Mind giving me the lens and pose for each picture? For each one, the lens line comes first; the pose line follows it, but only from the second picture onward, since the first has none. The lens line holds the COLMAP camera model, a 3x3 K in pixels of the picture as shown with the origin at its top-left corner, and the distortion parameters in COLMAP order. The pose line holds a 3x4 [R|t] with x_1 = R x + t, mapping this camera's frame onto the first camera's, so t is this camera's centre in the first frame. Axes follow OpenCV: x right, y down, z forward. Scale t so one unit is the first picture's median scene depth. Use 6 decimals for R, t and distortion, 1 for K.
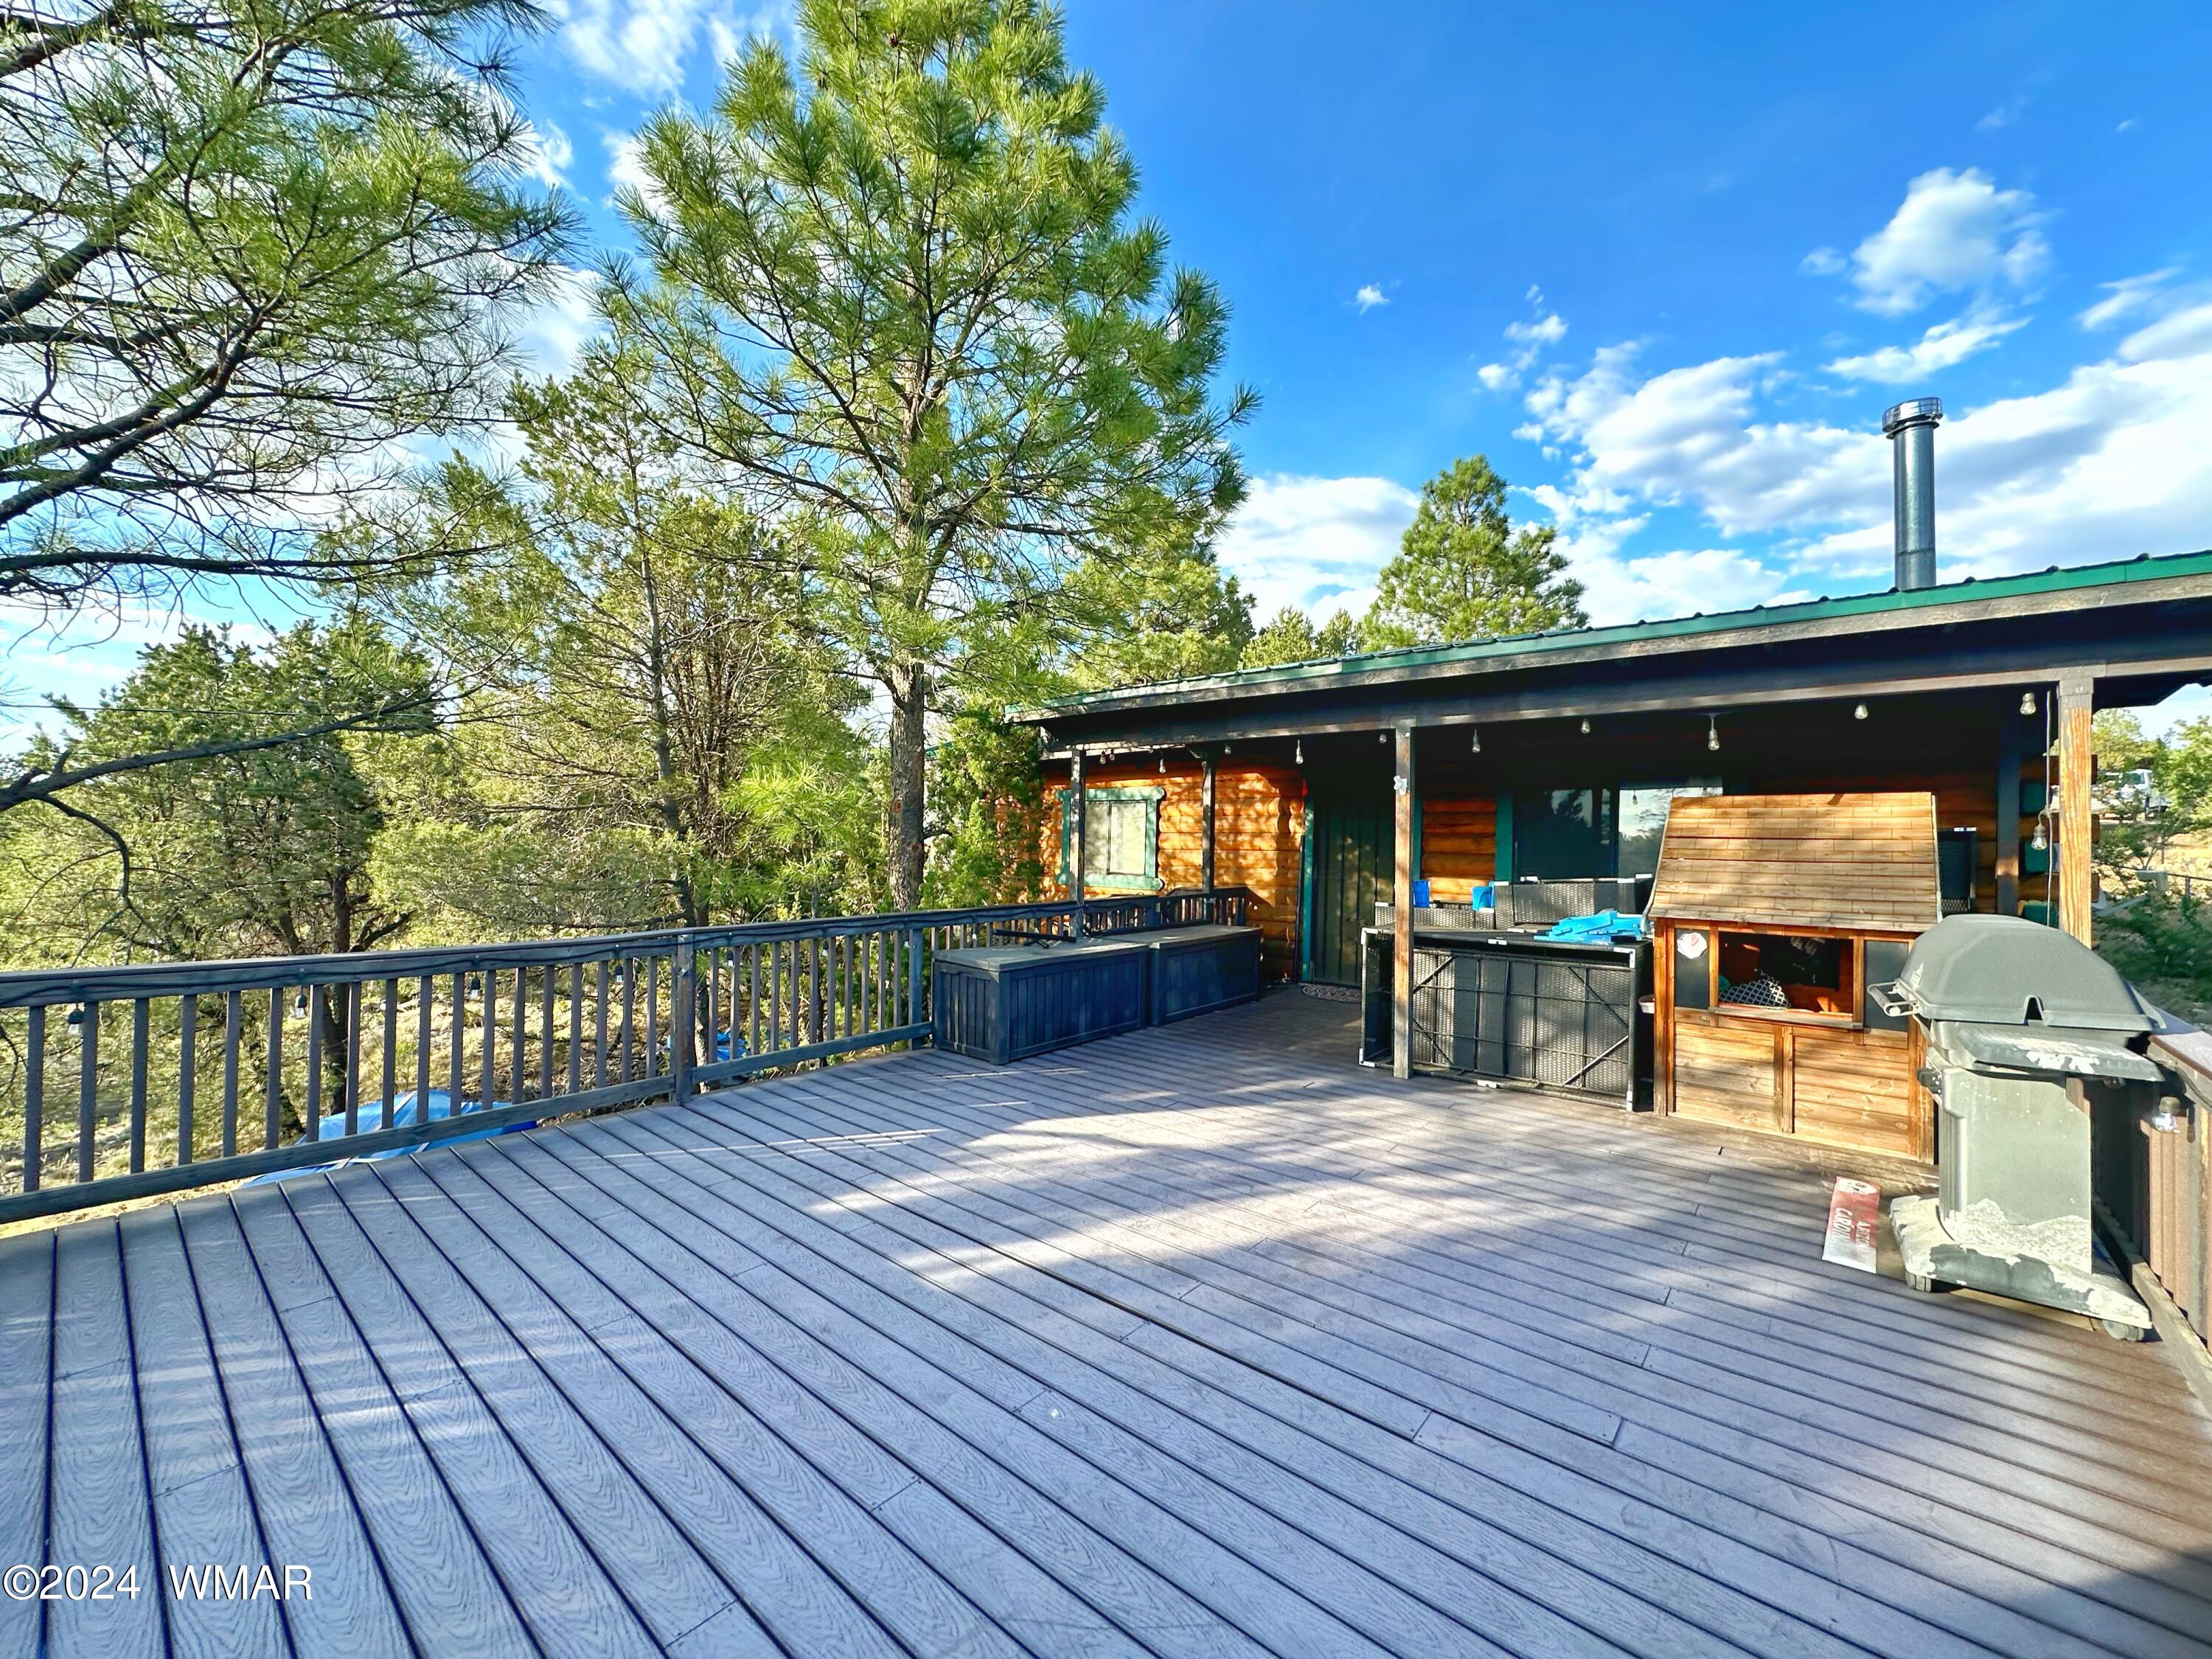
lens RADIAL K [[879.5, 0, 1106.0], [0, 879.5, 829.5], [0, 0, 1]] dist [-0.001162, 0.000304]
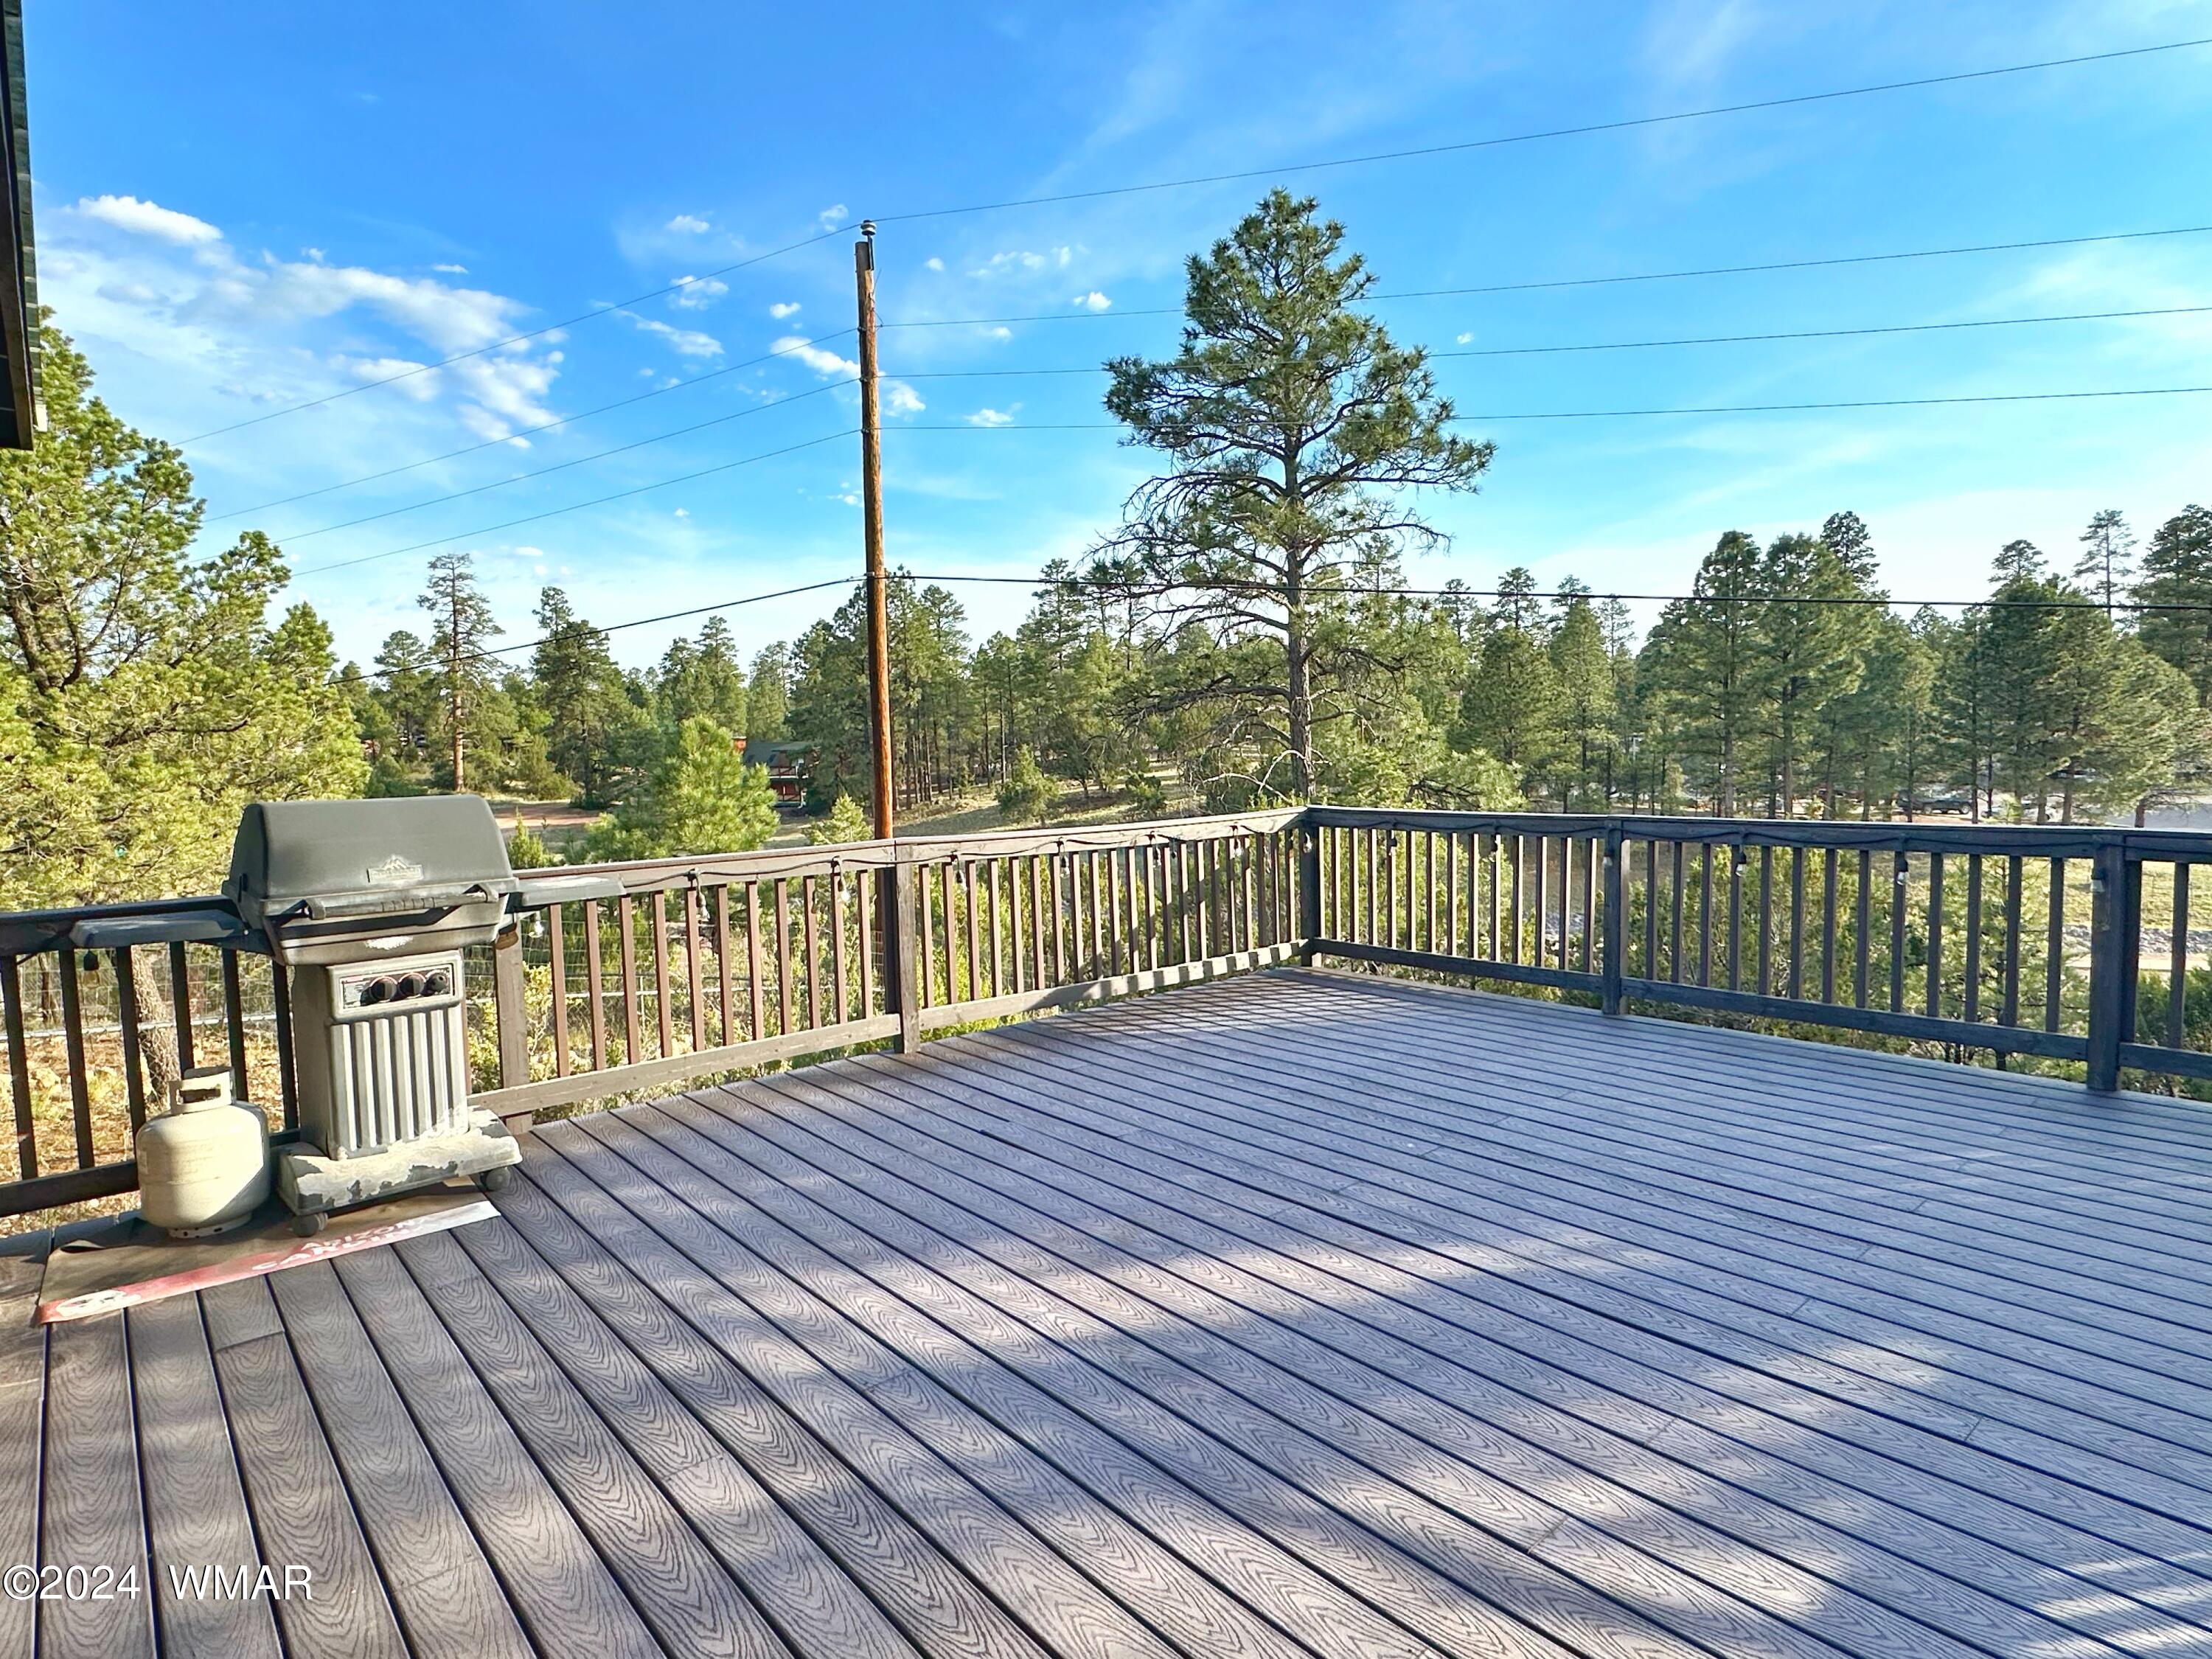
lens RADIAL K [[1207.8, 0, 1106.0], [0, 1207.8, 829.5], [0, 0, 1]] dist [-0.000557, 0.000515]
pose [[-0.986544, 0.001627, 0.163488, 0.045703], [0.013084, 0.997529, 0.069022, 0.040403], [-0.162972, 0.070232, -0.984128, 1.435081]]
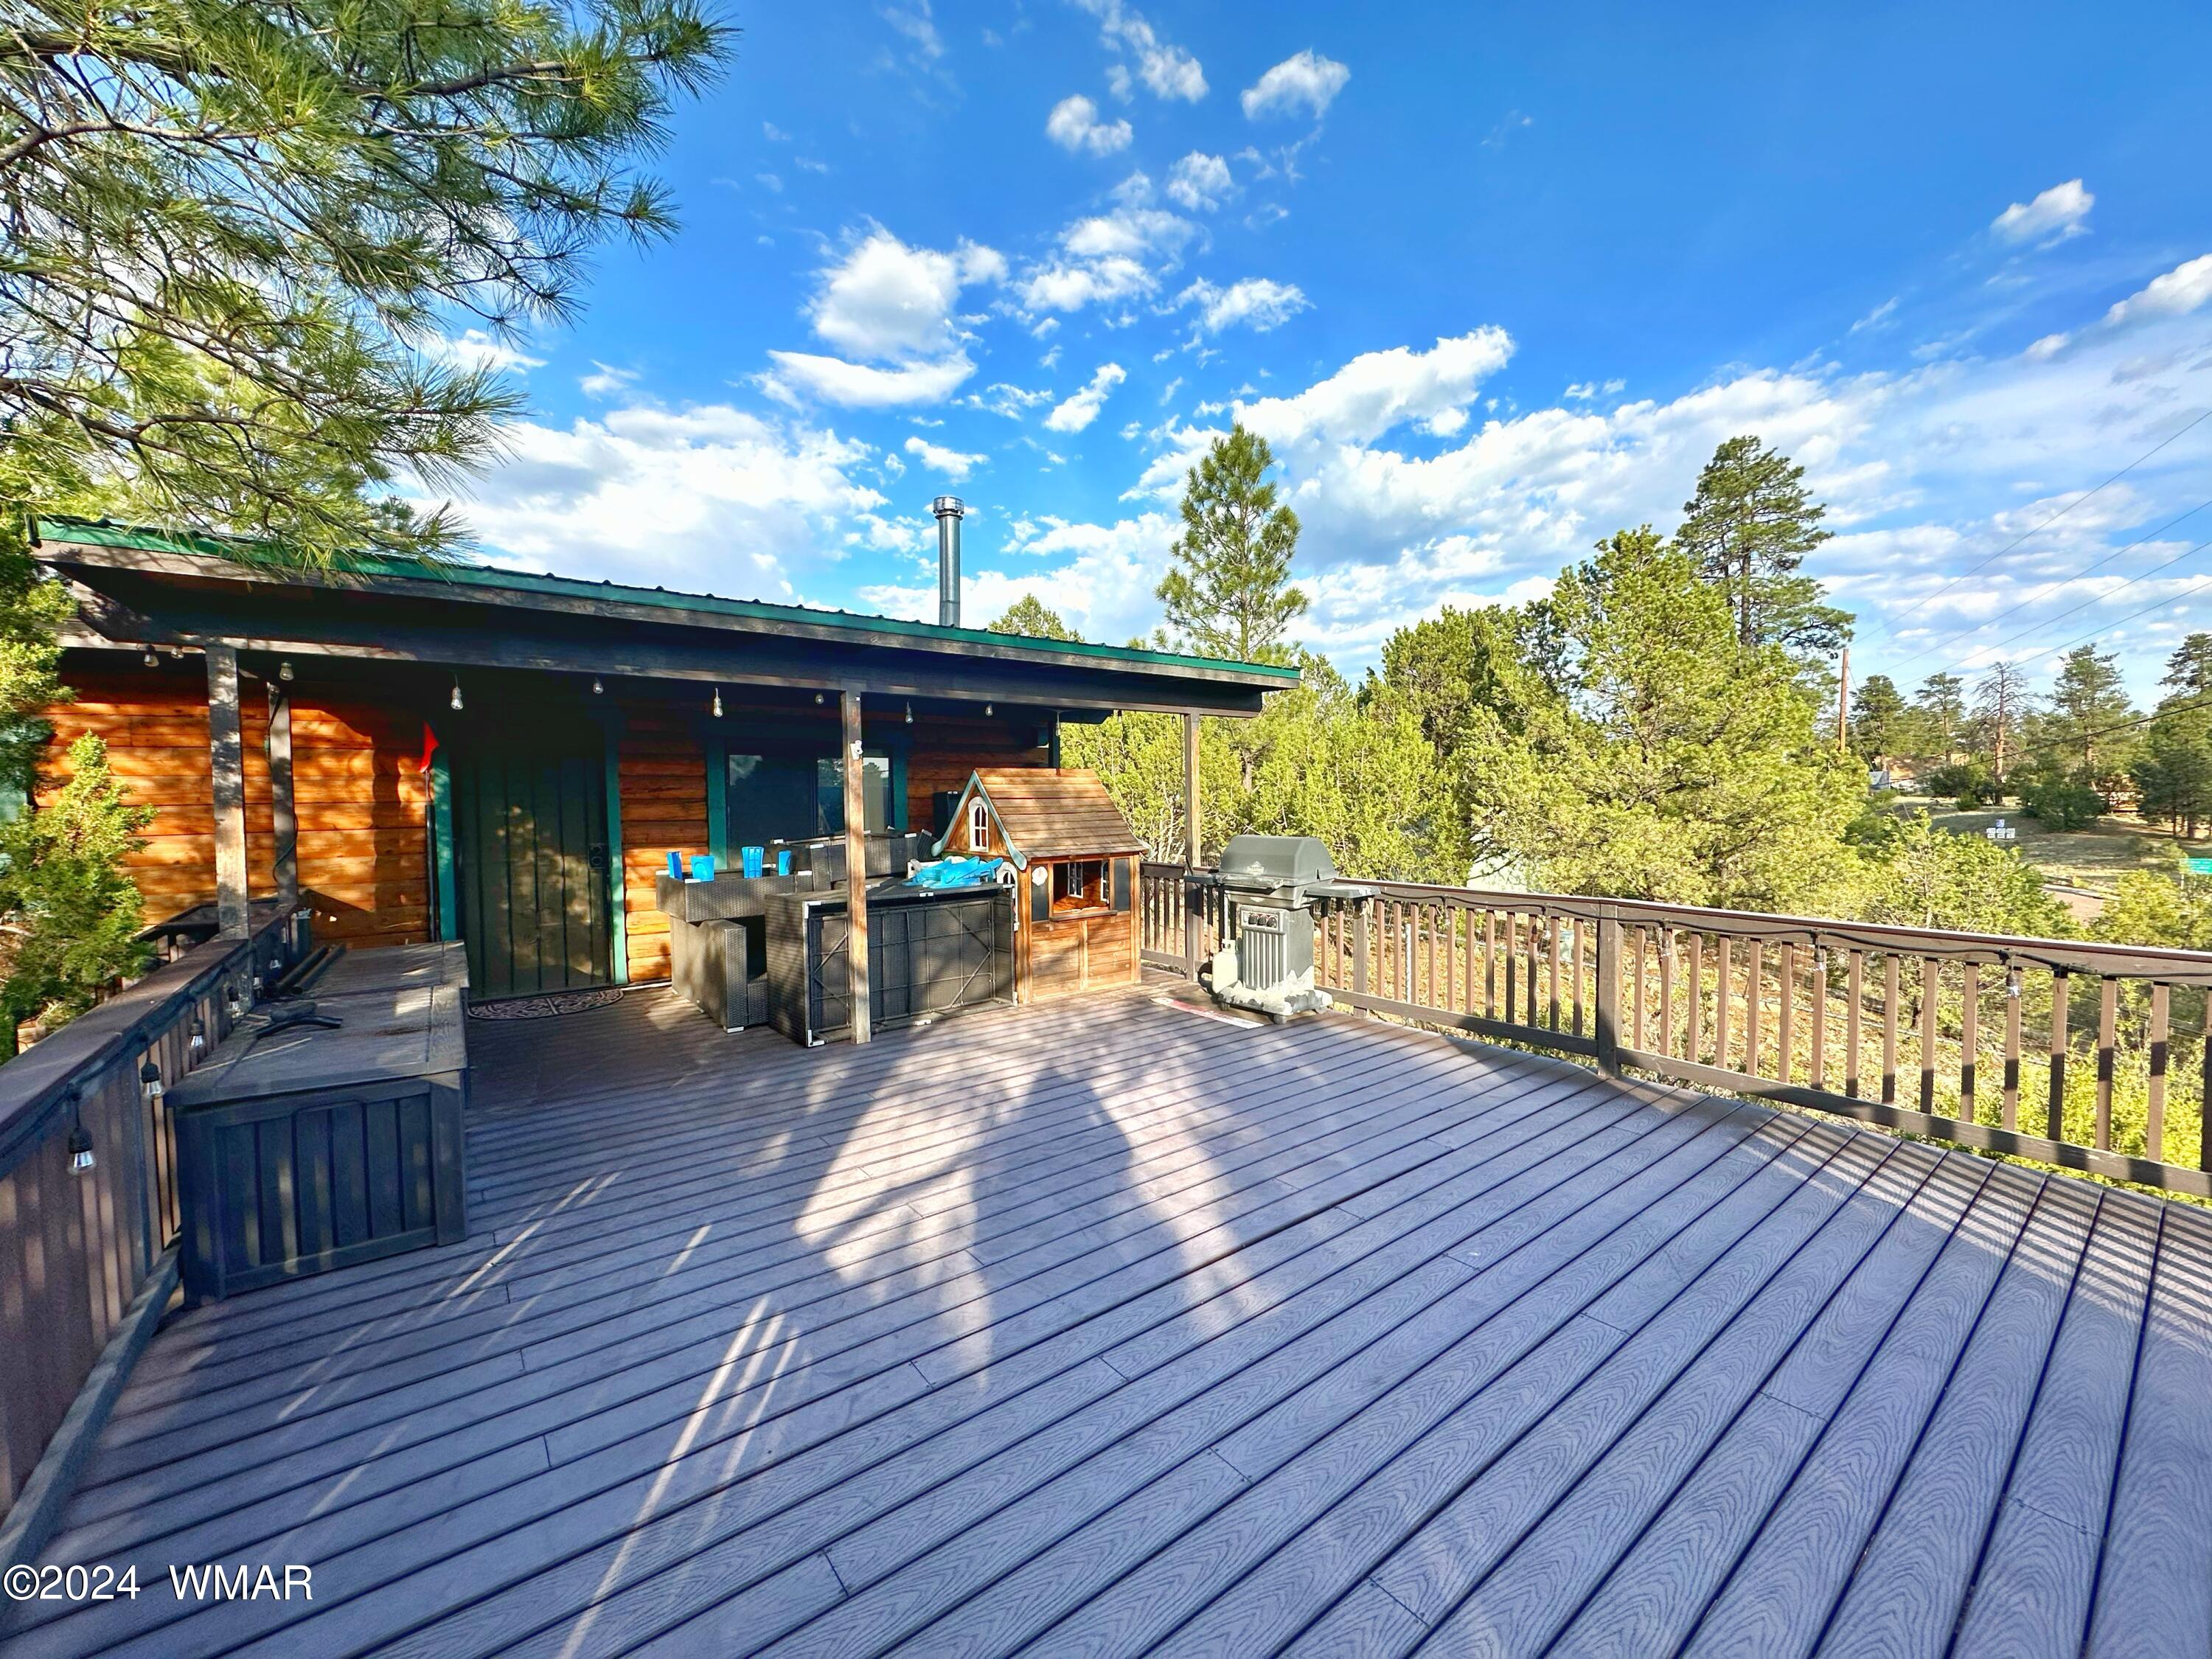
lens RADIAL K [[879.5, 0, 1106.0], [0, 879.5, 829.5], [0, 0, 1]] dist [-0.001162, 0.000304]
pose [[0.209194, -0.049283, 0.976631, -0.719933], [0.006425, 0.998777, 0.049024, -0.009965], [-0.977853, -0.003981, 0.209255, 0.652770]]
